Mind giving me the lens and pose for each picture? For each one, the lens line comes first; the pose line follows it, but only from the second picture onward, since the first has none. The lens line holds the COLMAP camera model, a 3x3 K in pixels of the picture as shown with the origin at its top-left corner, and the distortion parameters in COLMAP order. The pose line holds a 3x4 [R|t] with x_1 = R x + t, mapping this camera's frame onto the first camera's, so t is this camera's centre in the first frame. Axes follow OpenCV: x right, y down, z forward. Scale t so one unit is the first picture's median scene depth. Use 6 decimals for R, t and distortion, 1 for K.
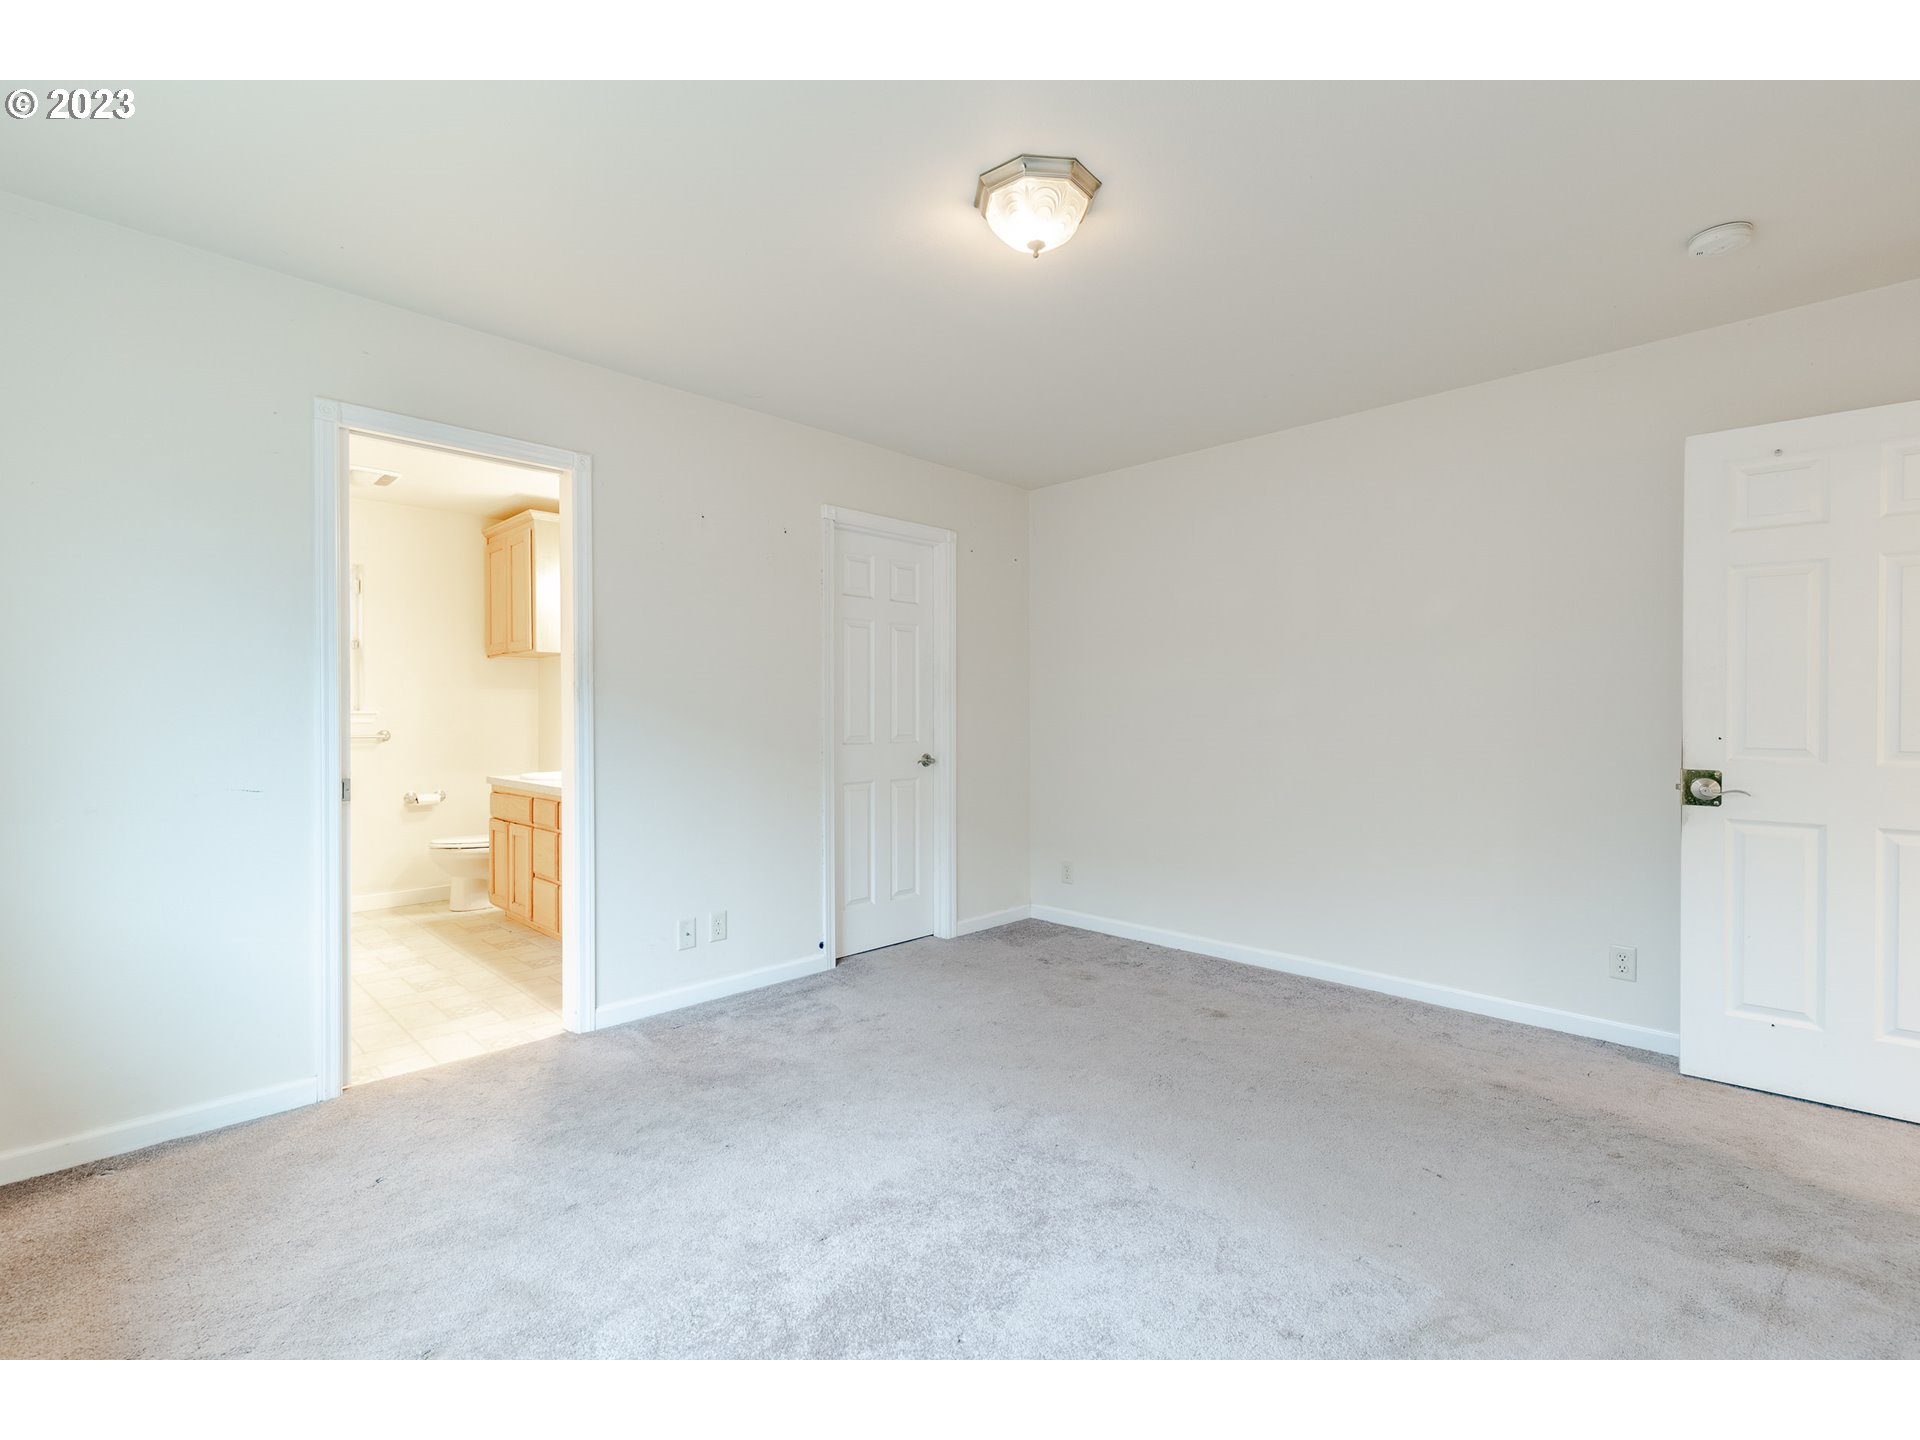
lens RADIAL K [[878.5, 0, 958.7], [0, 878.5, 723.1], [0, 0, 1]] dist [0.001344, 0.000037]
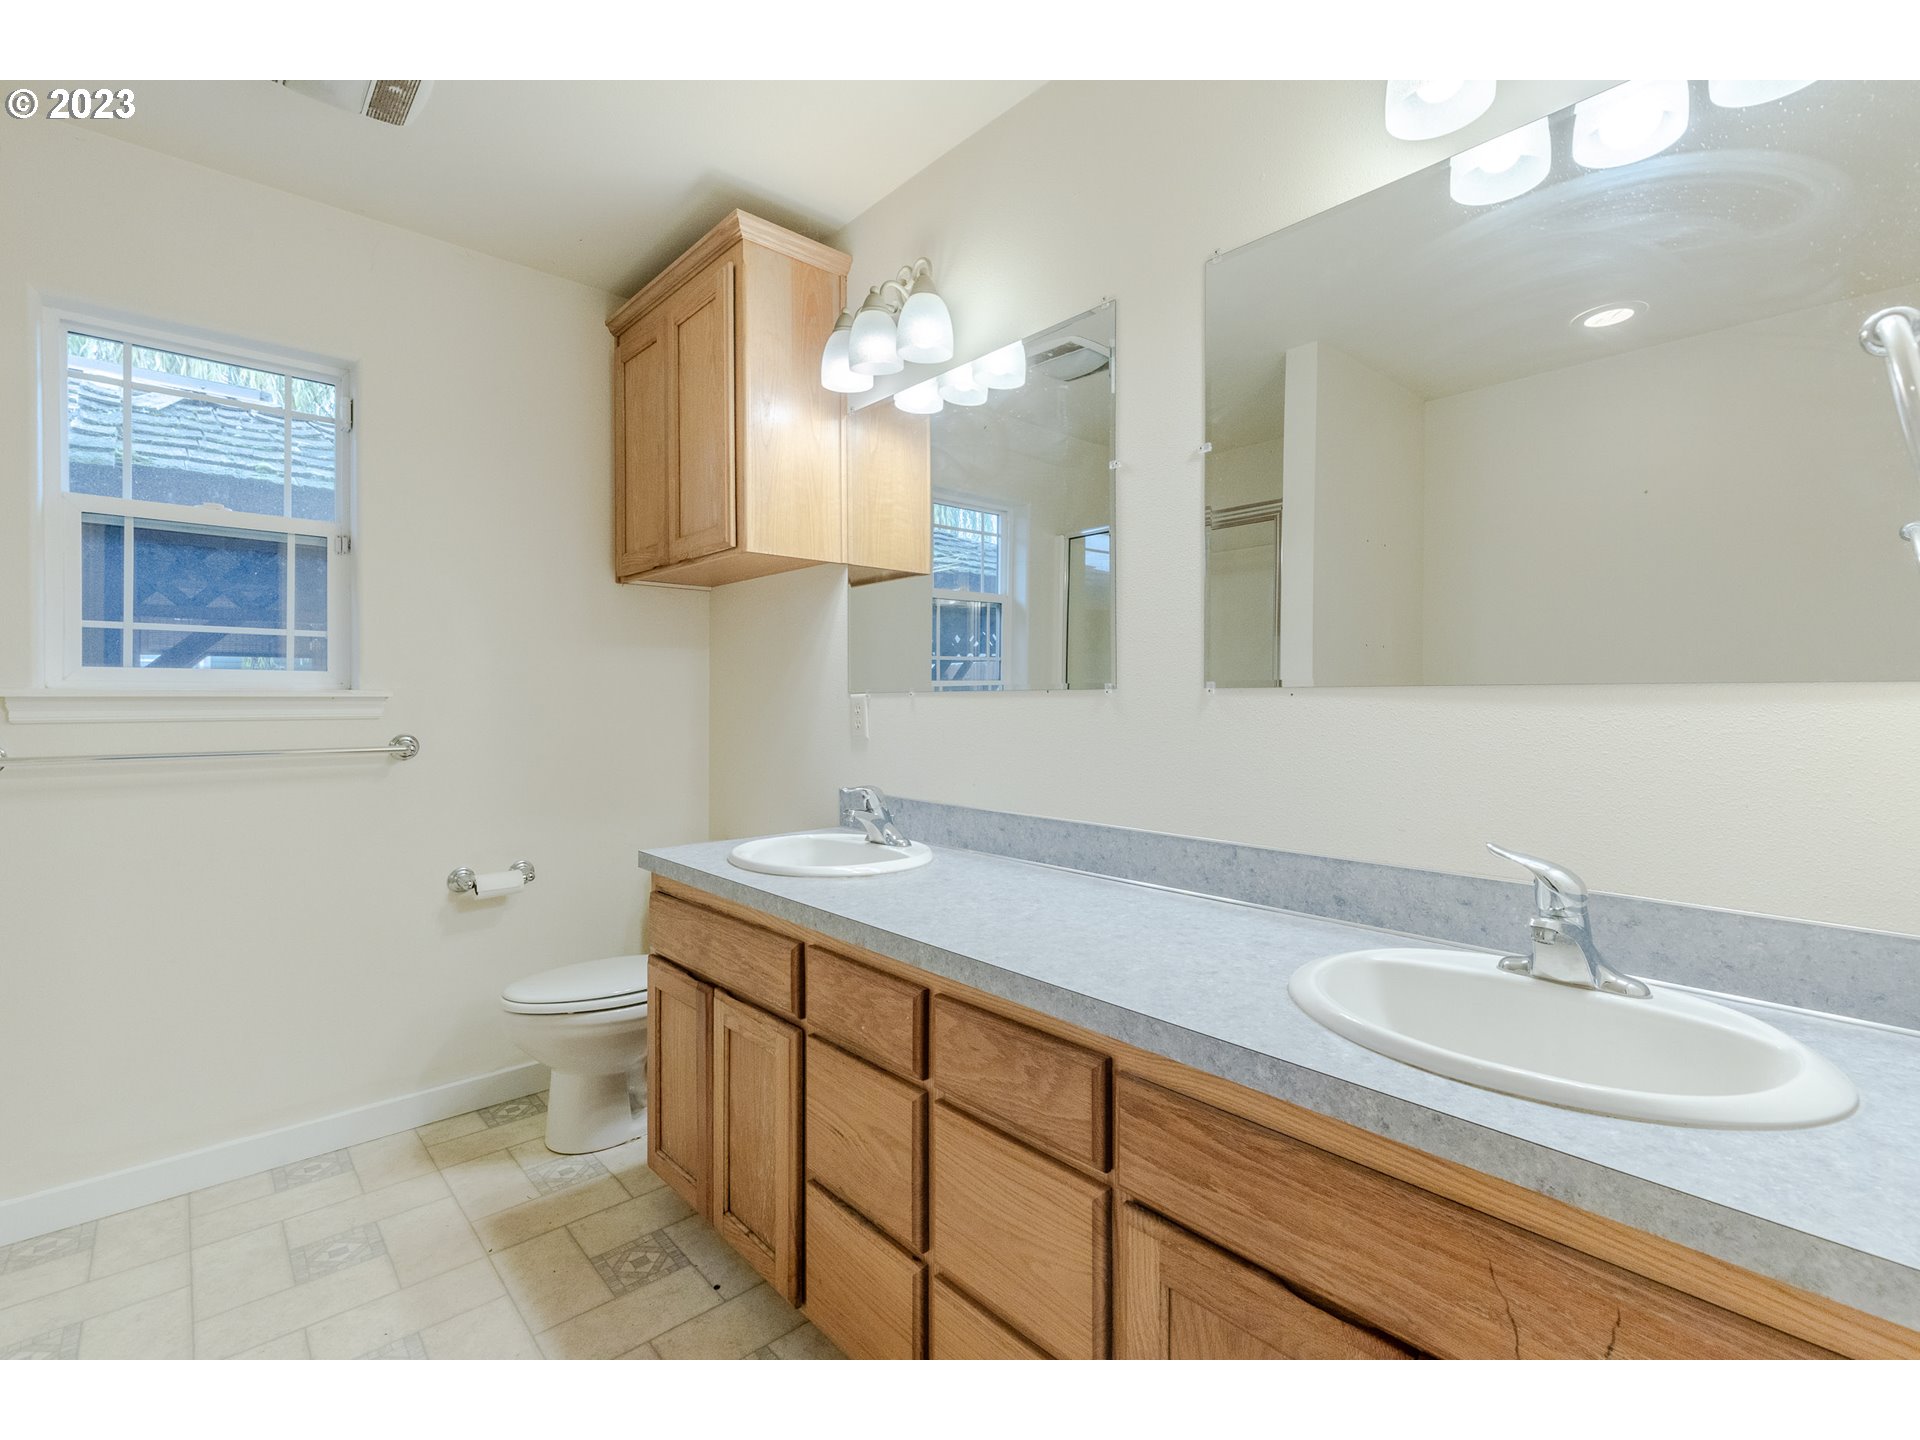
lens RADIAL K [[884.0, 0, 961.8], [0, 884.0, 709.7], [0, 0, 1]] dist [-0.013161, -0.000202]
pose [[0.998820, 0.001203, -0.048555, -0.352431], [-0.001218, 0.999999, -0.000284, -0.004931], [0.048554, 0.000342, 0.998820, 0.573493]]
